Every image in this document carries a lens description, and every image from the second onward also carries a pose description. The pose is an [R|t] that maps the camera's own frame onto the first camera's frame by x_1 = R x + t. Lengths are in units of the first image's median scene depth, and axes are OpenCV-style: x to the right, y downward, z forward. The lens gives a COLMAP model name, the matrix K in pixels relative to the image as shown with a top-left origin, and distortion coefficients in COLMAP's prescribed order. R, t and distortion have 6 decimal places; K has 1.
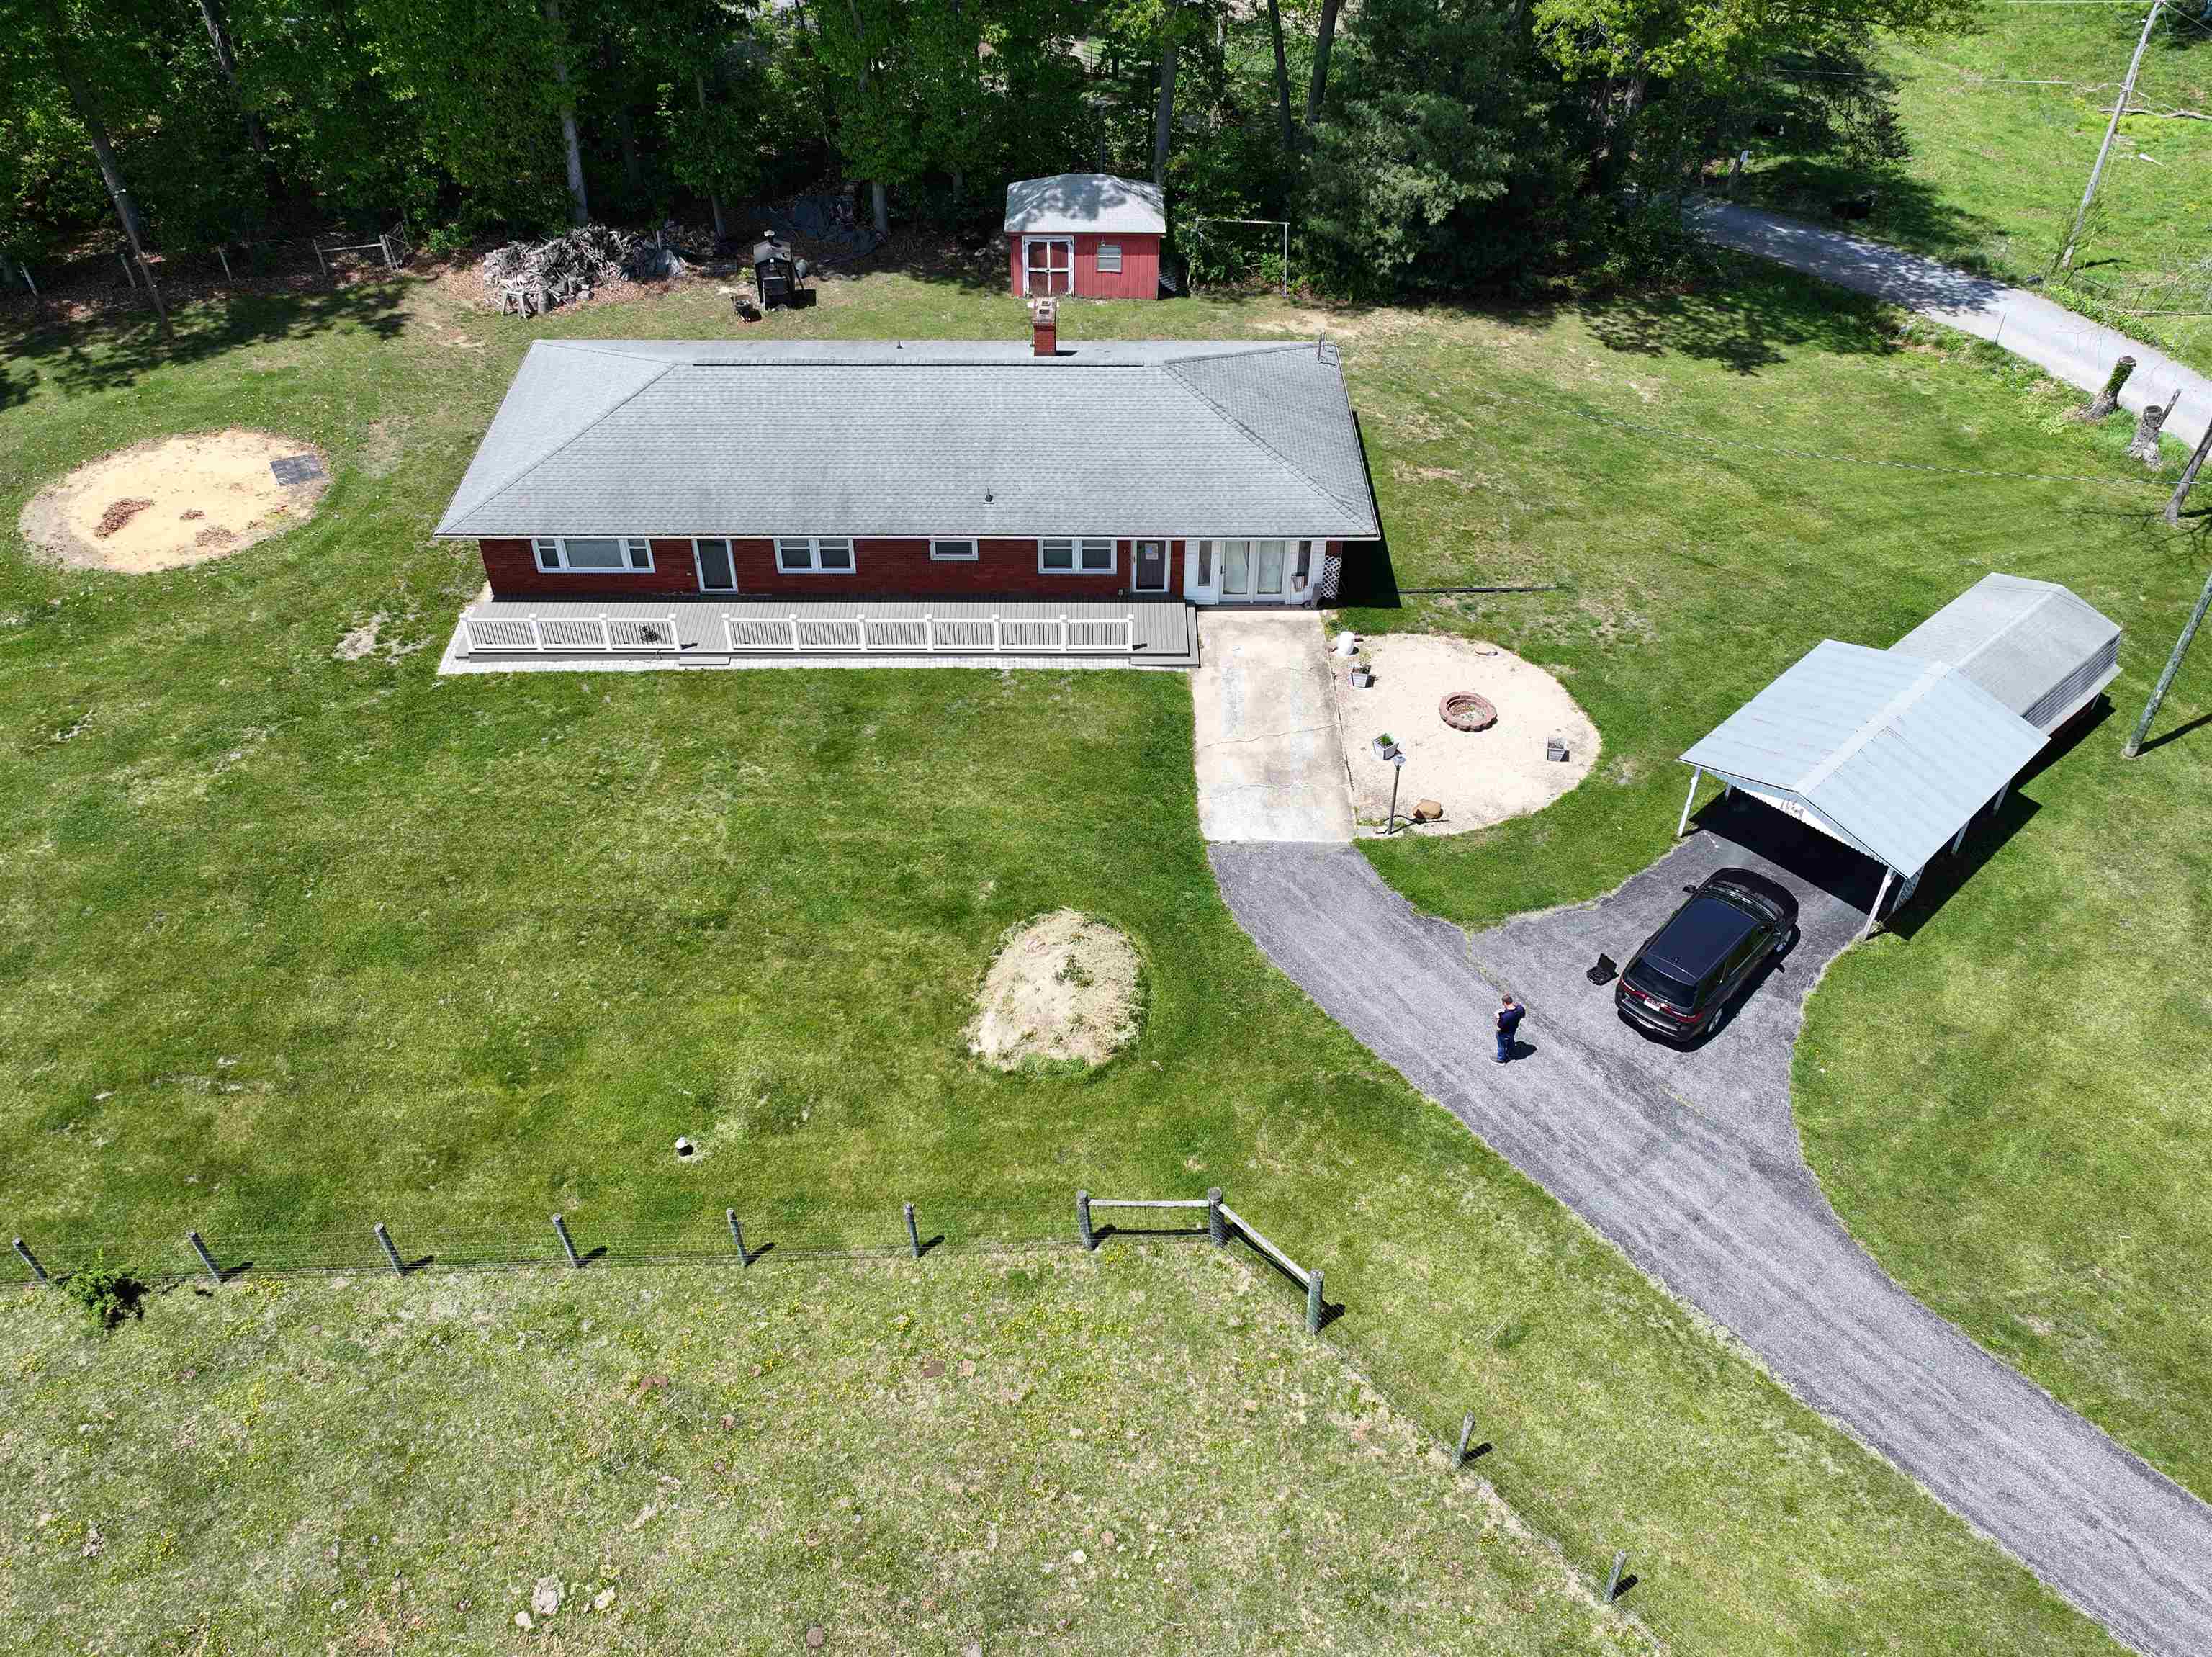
lens RADIAL K [[1793.5, 0, 1106.1], [0, 1793.5, 846.3], [0, 0, 1]] dist [0.009718, -0.007381]
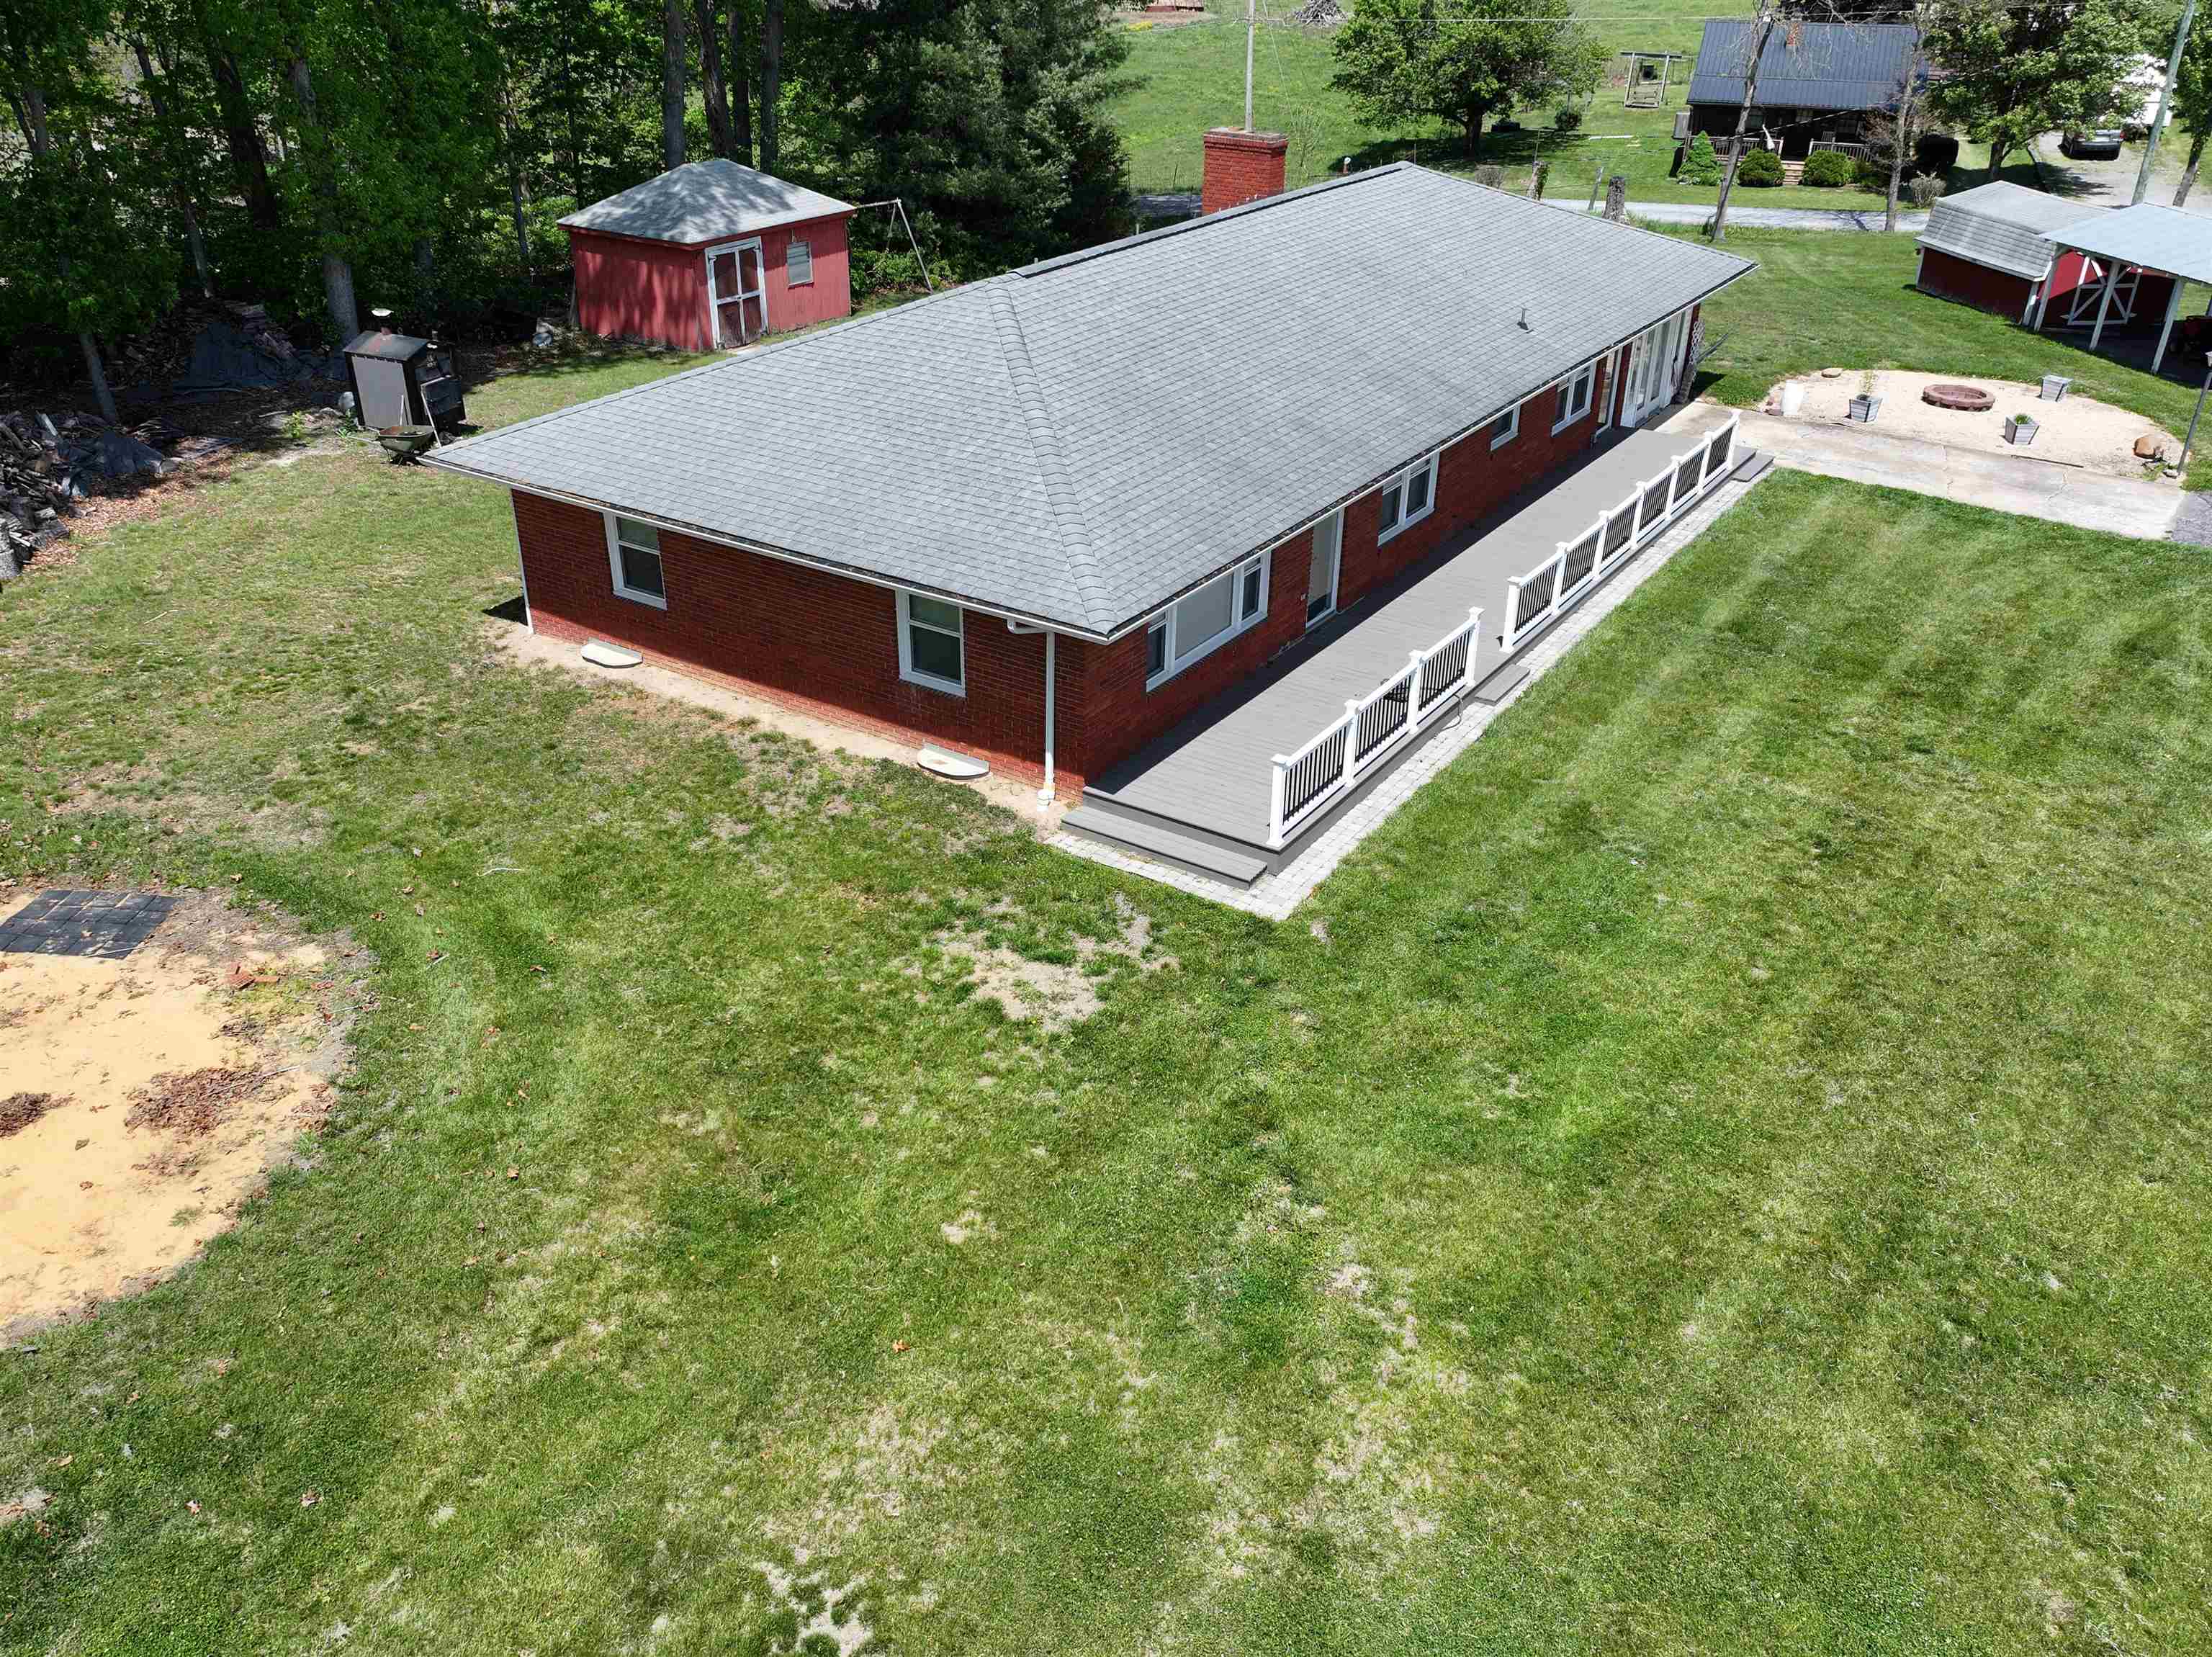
lens RADIAL K [[1789.5, 0, 1105.2], [0, 1789.5, 850.2], [0, 0, 1]] dist [0.003990, 0.007534]
pose [[0.554251, -0.404004, 0.727727, -0.787672], [0.545264, 0.836815, 0.049282, -0.173431], [-0.628883, 0.369488, 0.684094, 0.838848]]
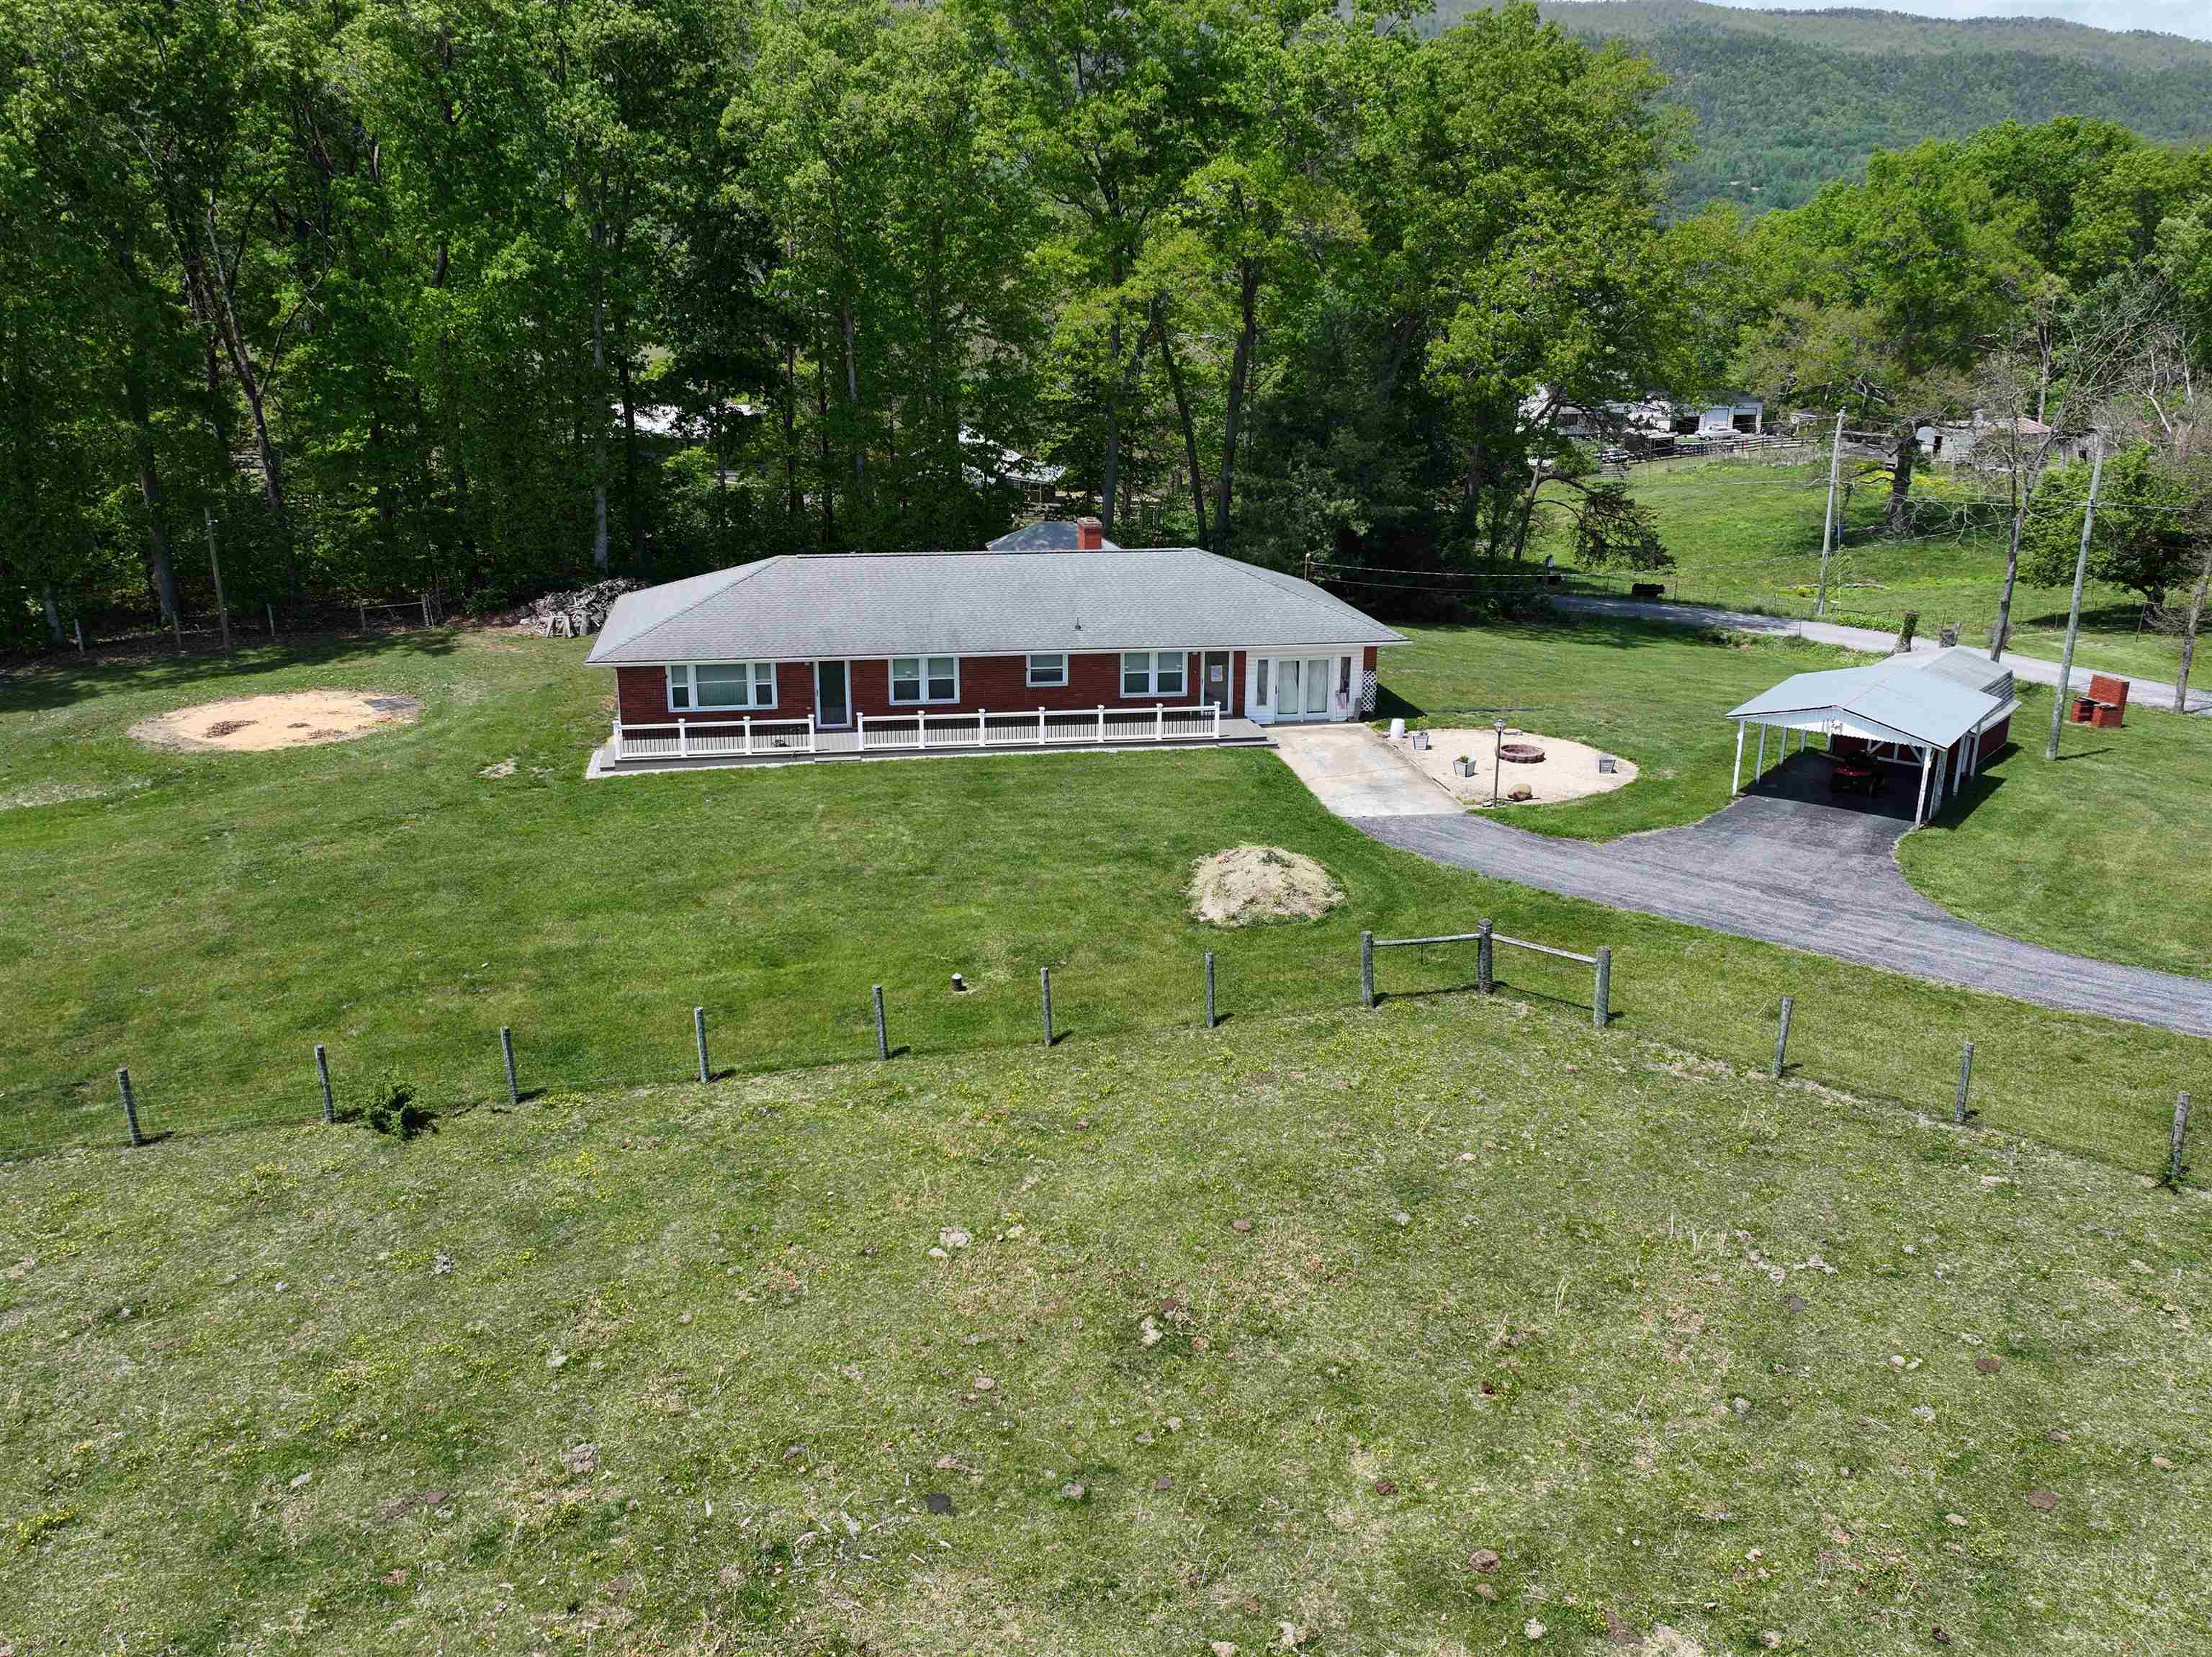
lens RADIAL K [[1793.5, 0, 1106.1], [0, 1793.5, 846.3], [0, 0, 1]] dist [0.009718, -0.007381]
pose [[0.985985, -0.048274, 0.159697, -0.274085], [0.108882, 0.911454, -0.396732, 0.451861], [-0.126404, 0.408560, 0.903936, 0.018139]]
